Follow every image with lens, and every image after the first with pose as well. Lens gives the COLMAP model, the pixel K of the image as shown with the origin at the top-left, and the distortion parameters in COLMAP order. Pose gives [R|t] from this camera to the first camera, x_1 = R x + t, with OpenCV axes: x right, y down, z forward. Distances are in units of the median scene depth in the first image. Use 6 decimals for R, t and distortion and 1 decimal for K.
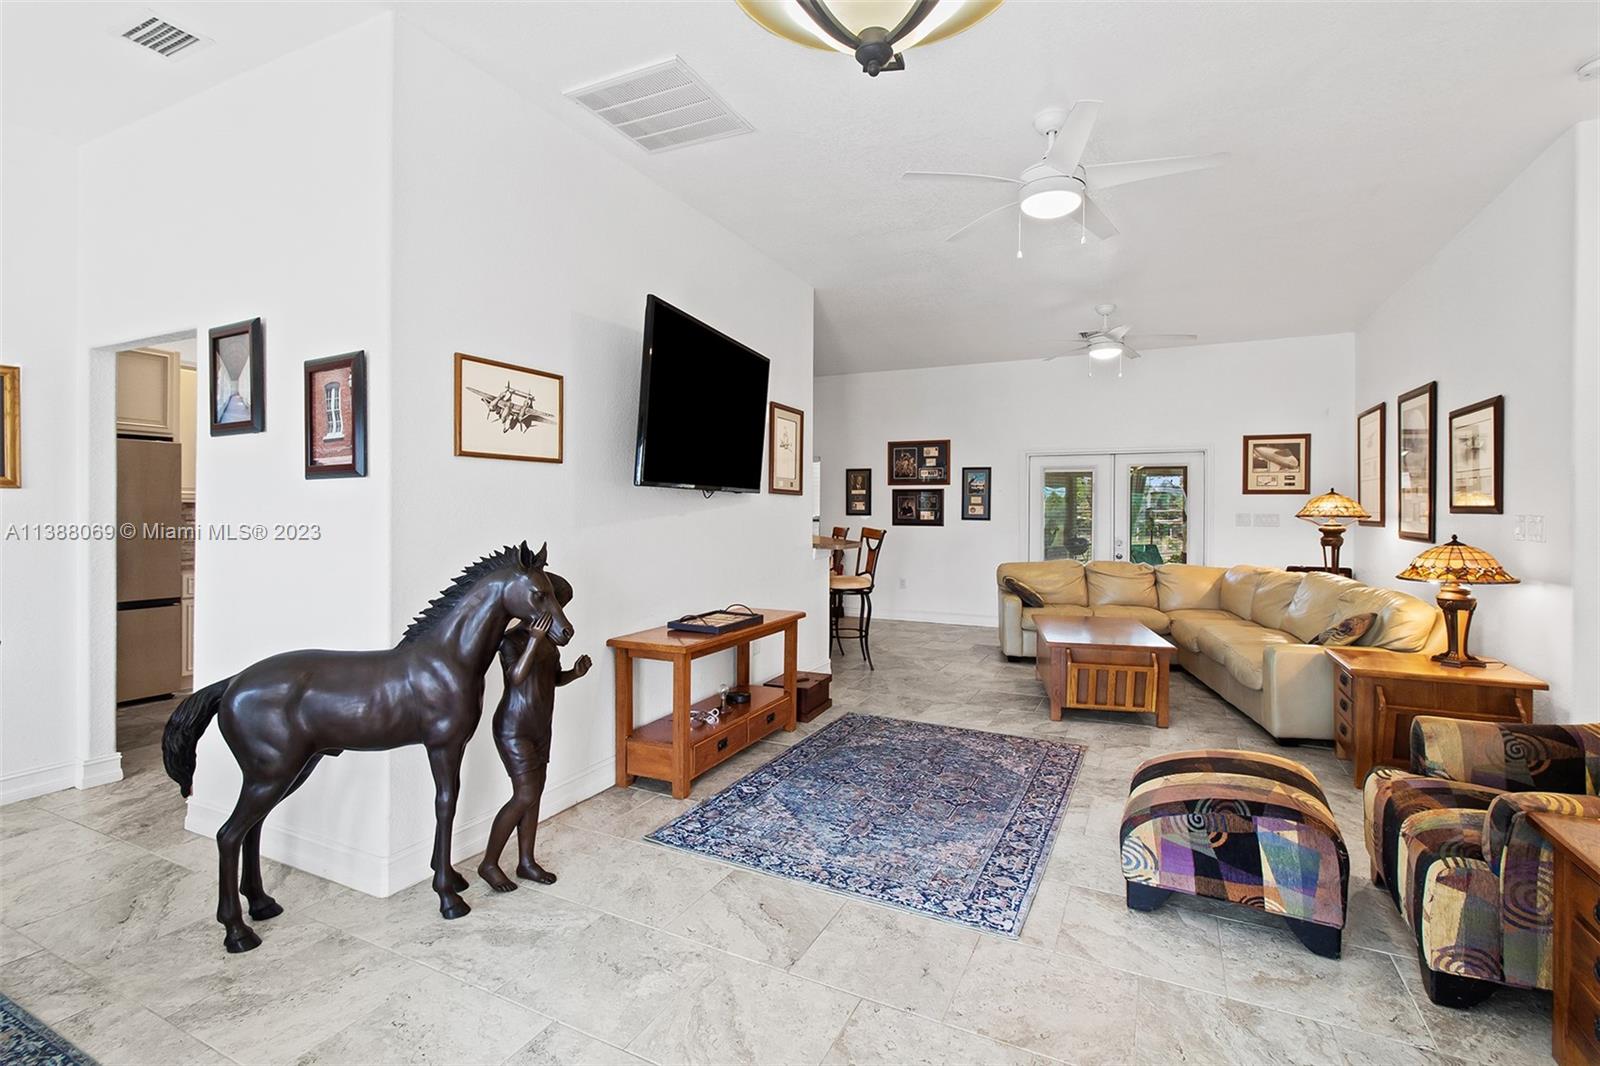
lens RADIAL K [[740.4, 0, 793.3], [0, 740.4, 512.5], [0, 0, 1]] dist [0.001798, -0.001281]
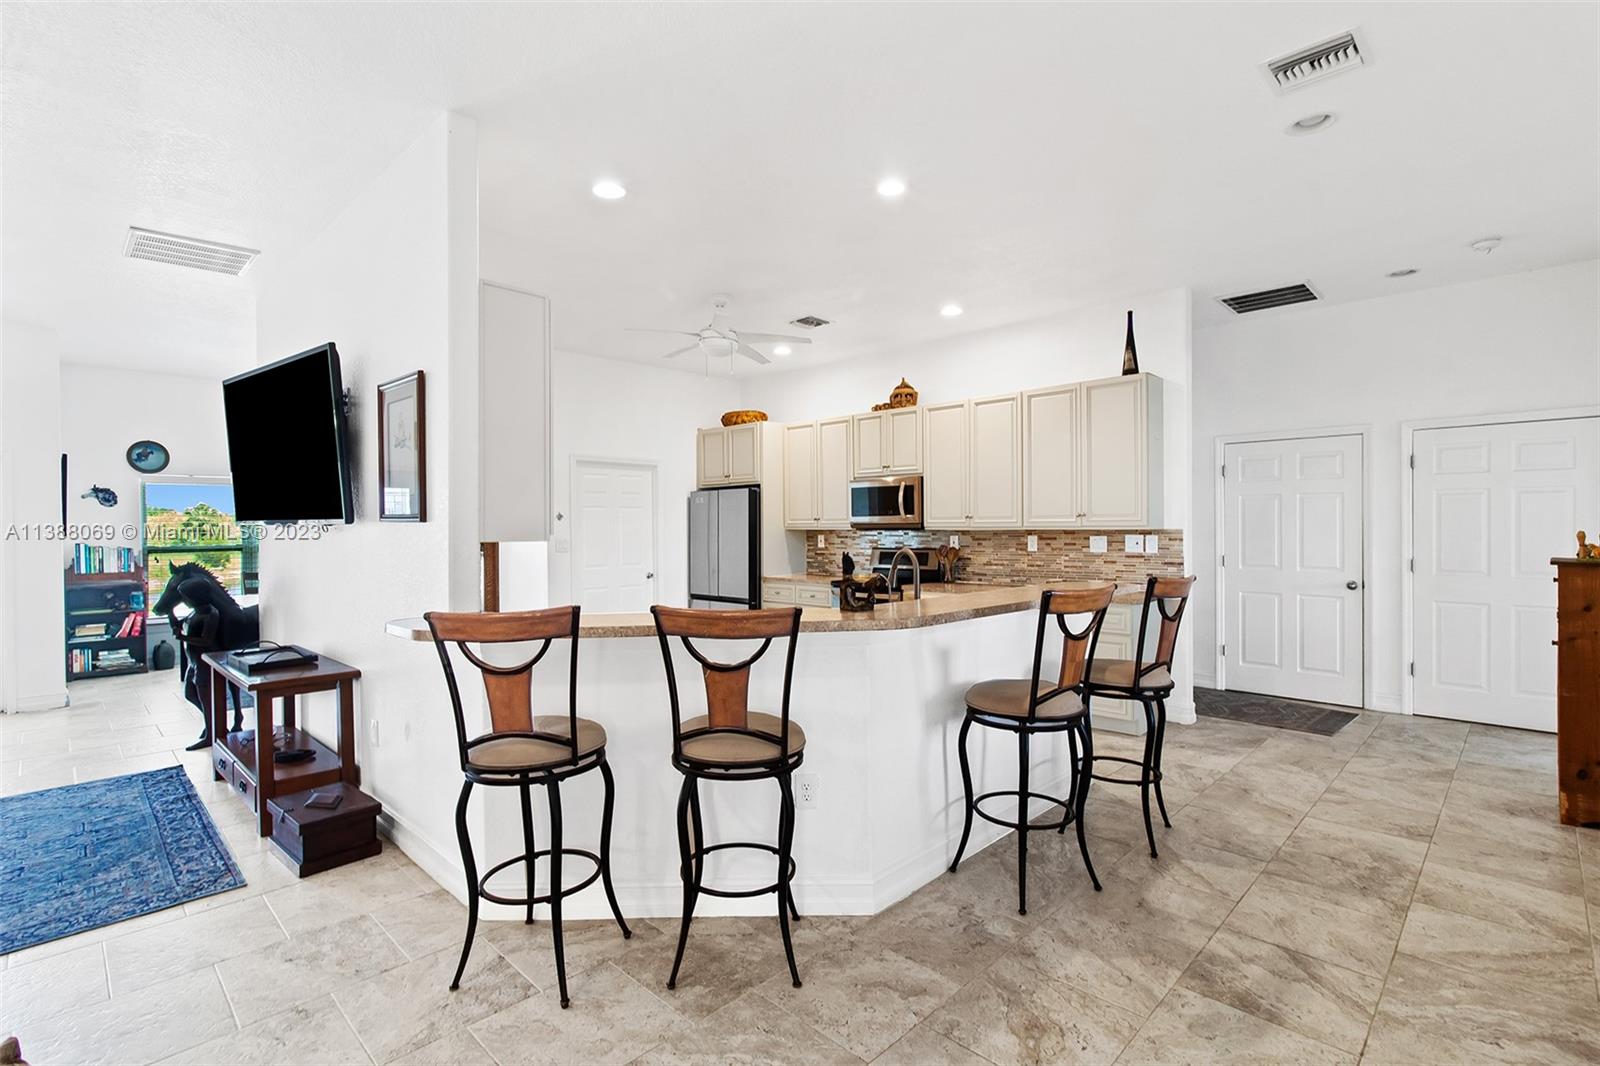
lens RADIAL K [[740.4, 0, 813.7], [0, 740.4, 521.5], [0, 0, 1]] dist [0.001798, -0.001281]
pose [[-0.297128, -0.008785, -0.954797, 0.663605], [0.004497, 0.999934, -0.010600, -0.025321], [0.954827, -0.007443, -0.297069, 2.076828]]
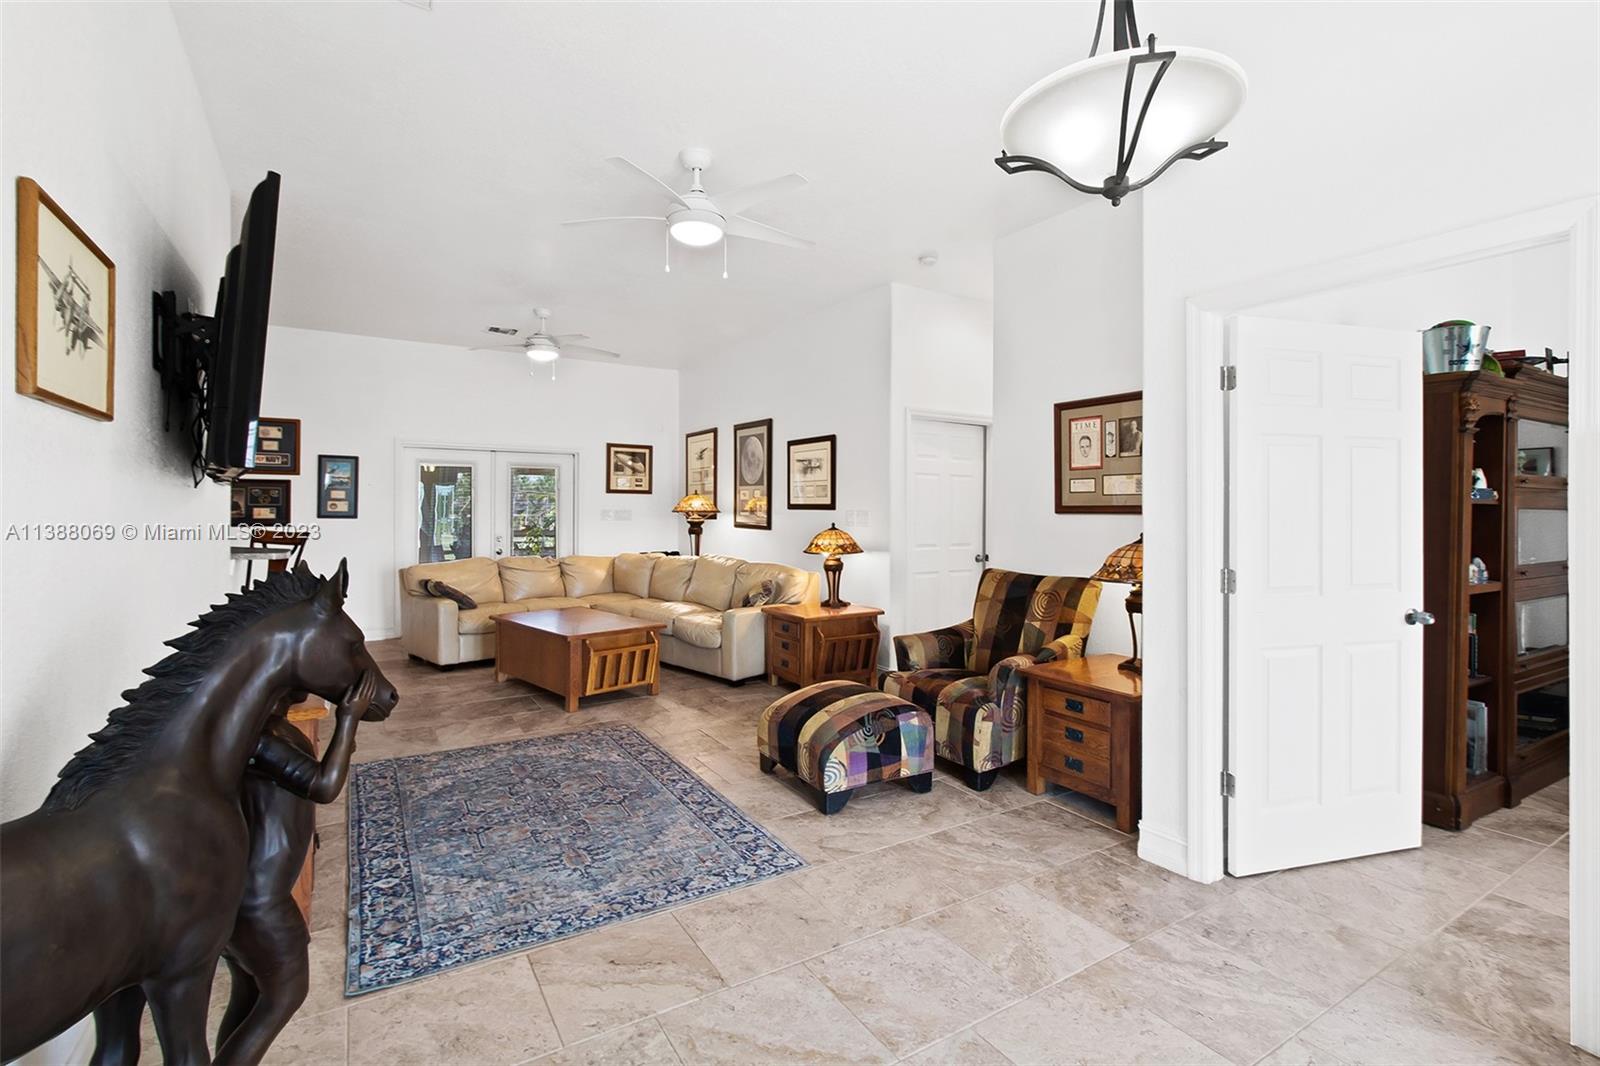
lens RADIAL K [[740.4, 0, 809.4], [0, 740.4, 511.5], [0, 0, 1]] dist [0.001798, -0.001281]
pose [[0.520543, -0.004773, 0.853822, -0.432143], [0.001484, 0.999988, 0.004686, -0.001403], [-0.853834, -0.001172, 0.520544, 0.229919]]
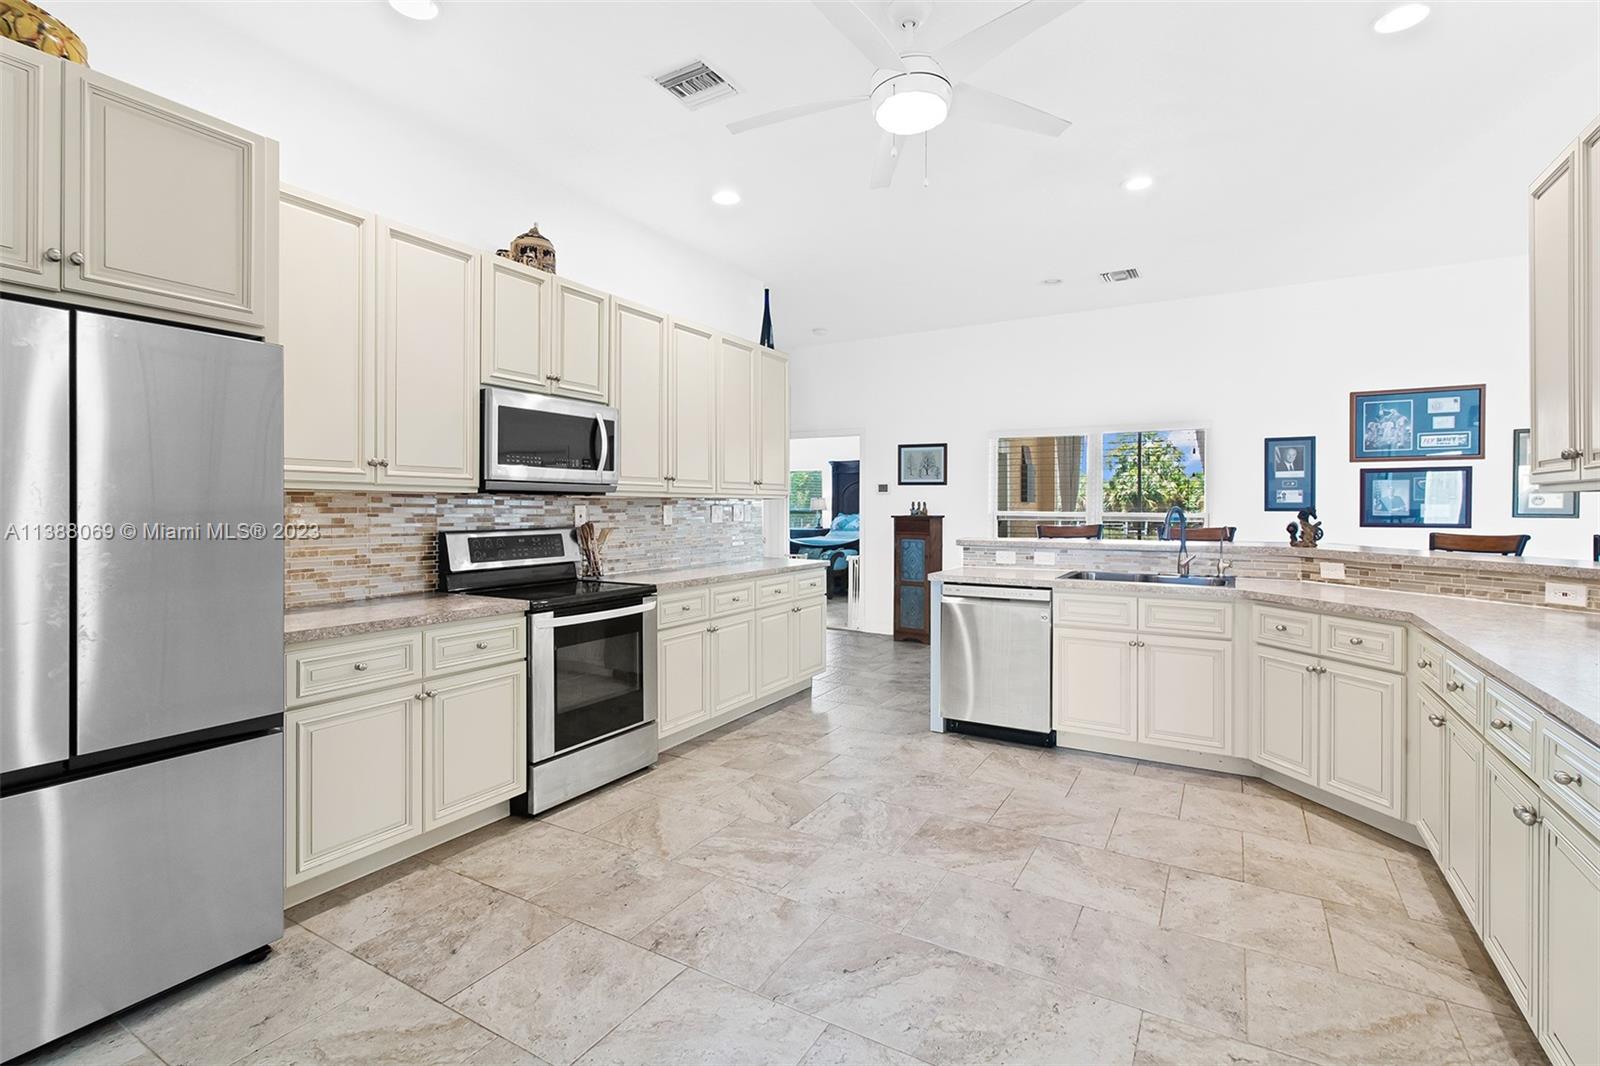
lens RADIAL K [[740.4, 0, 793.0], [0, 740.4, 510.4], [0, 0, 1]] dist [0.001798, -0.001281]
pose [[0.996573, -0.005932, -0.082507, -0.672770], [0.006166, 0.999978, 0.002580, -0.002449], [0.082490, -0.003080, 0.996587, 0.809246]]
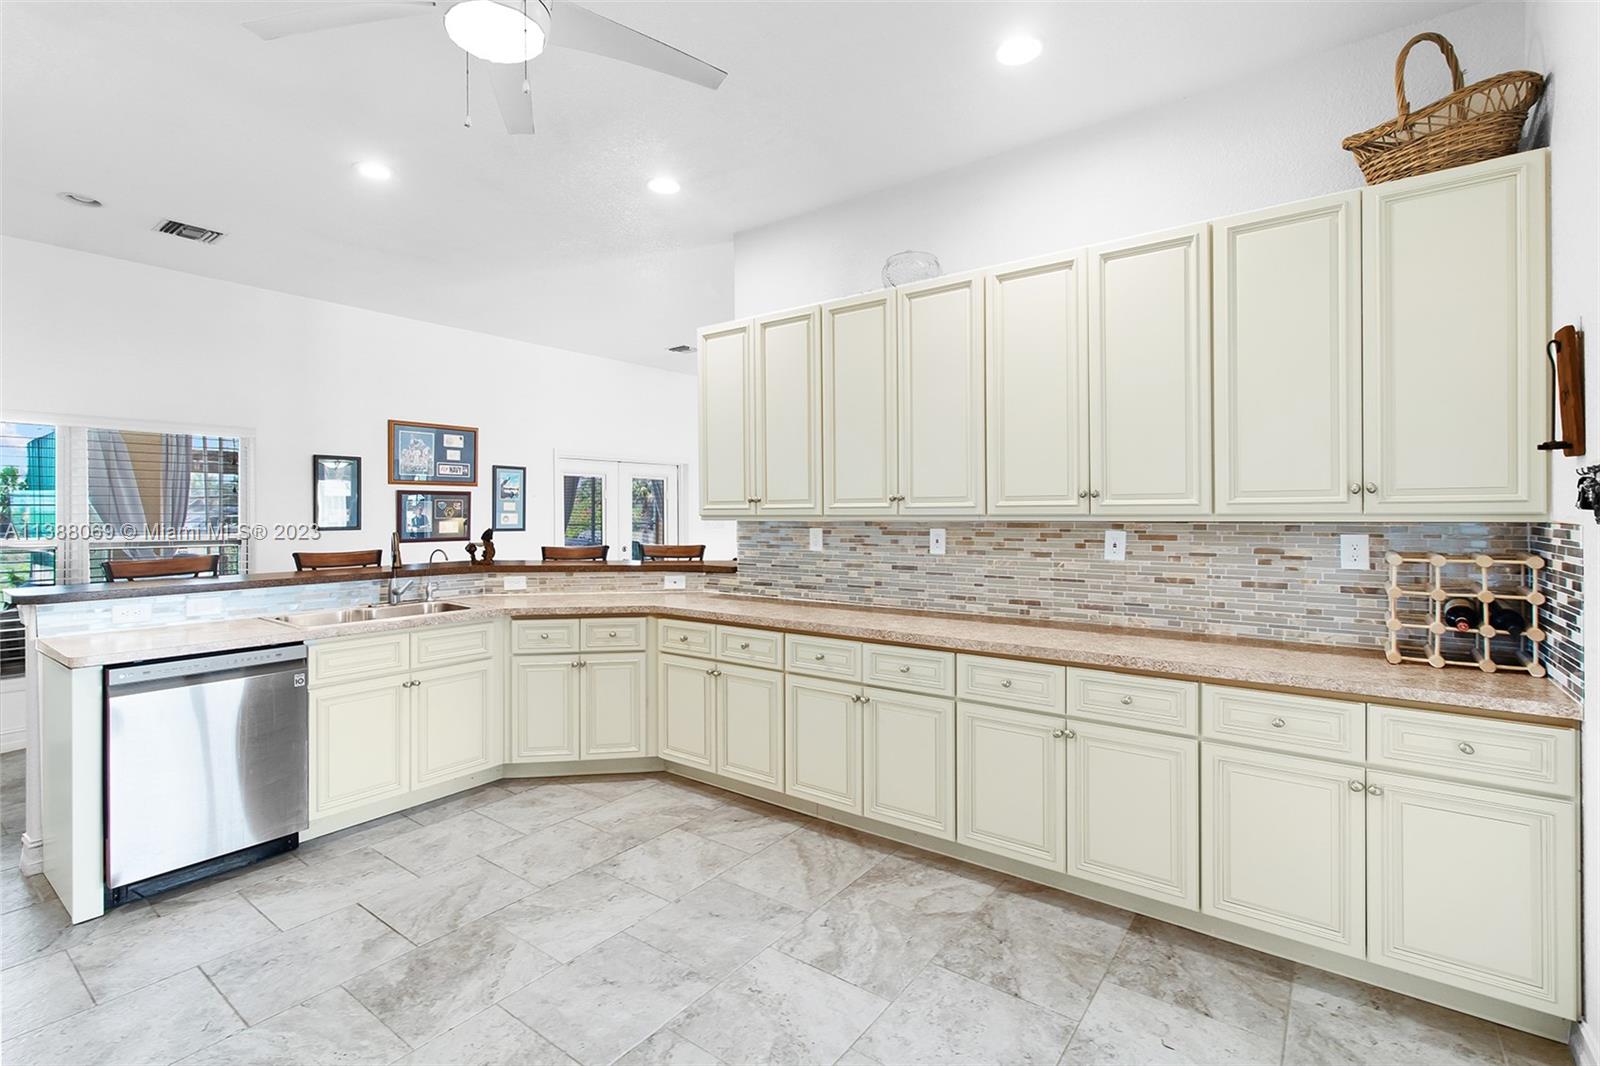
lens RADIAL K [[740.4, 0, 805.0], [0, 740.4, 508.1], [0, 0, 1]] dist [0.001798, -0.001281]
pose [[0.178228, -0.001829, 0.983988, -1.099649], [0.006154, 0.999981, 0.000744, -0.030671], [-0.983970, 0.005923, 0.178236, 1.196398]]
